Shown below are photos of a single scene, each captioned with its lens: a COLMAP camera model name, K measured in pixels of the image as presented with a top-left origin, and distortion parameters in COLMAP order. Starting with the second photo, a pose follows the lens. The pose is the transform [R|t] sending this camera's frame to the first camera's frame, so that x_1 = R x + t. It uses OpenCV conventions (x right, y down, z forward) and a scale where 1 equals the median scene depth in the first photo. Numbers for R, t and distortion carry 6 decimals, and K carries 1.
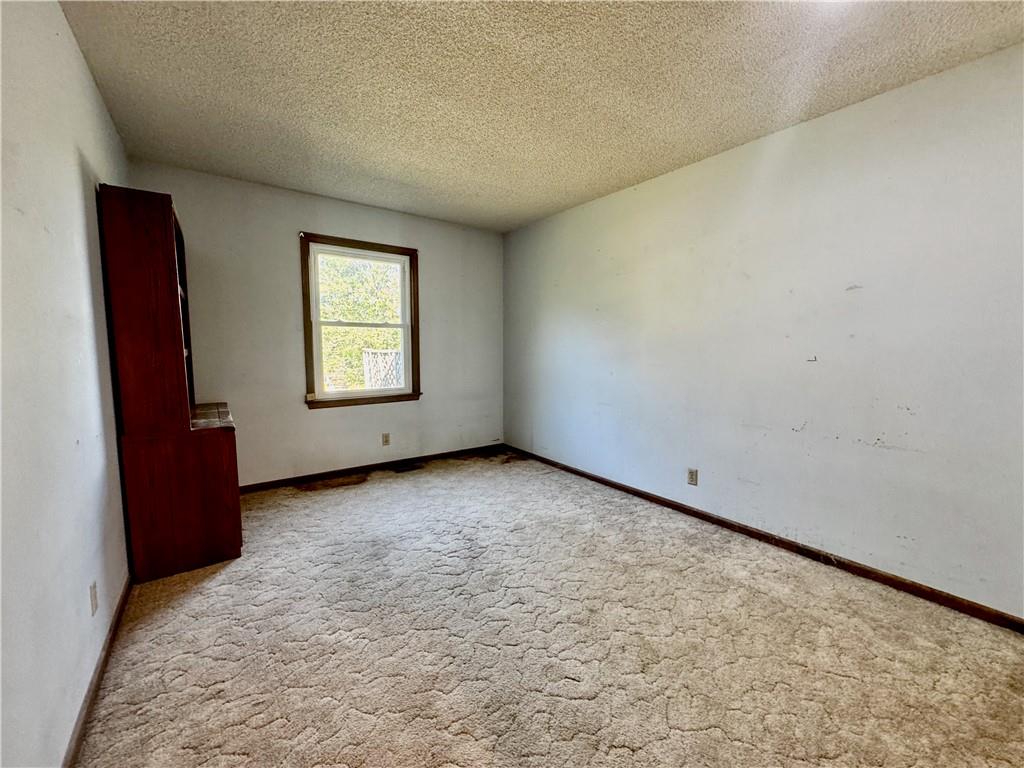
lens RADIAL K [[407.9, 0, 510.0], [0, 407.9, 383.6], [0, 0, 1]] dist [-0.004471, 0.000114]
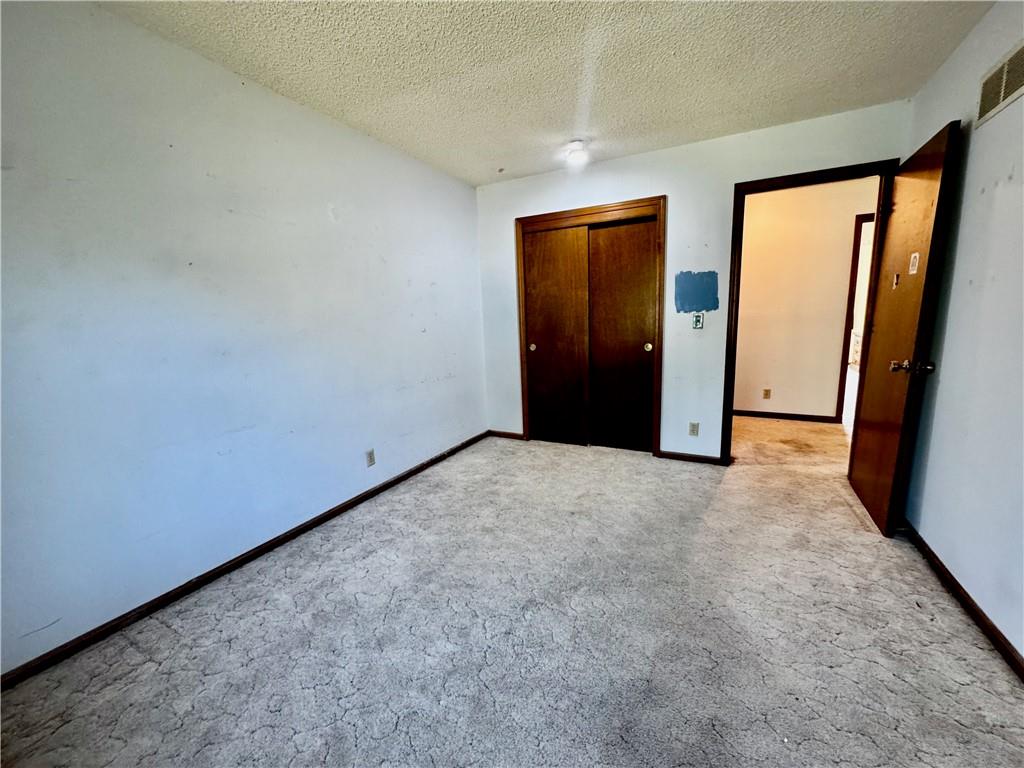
lens RADIAL K [[407.9, 0, 510.2], [0, 407.9, 385.7], [0, 0, 1]] dist [-0.004471, 0.000114]
pose [[-0.432239, -0.146609, 0.889761, -0.555617], [0.112589, 0.970200, 0.214558, -0.115584], [-0.894703, 0.192918, -0.402852, 1.063366]]
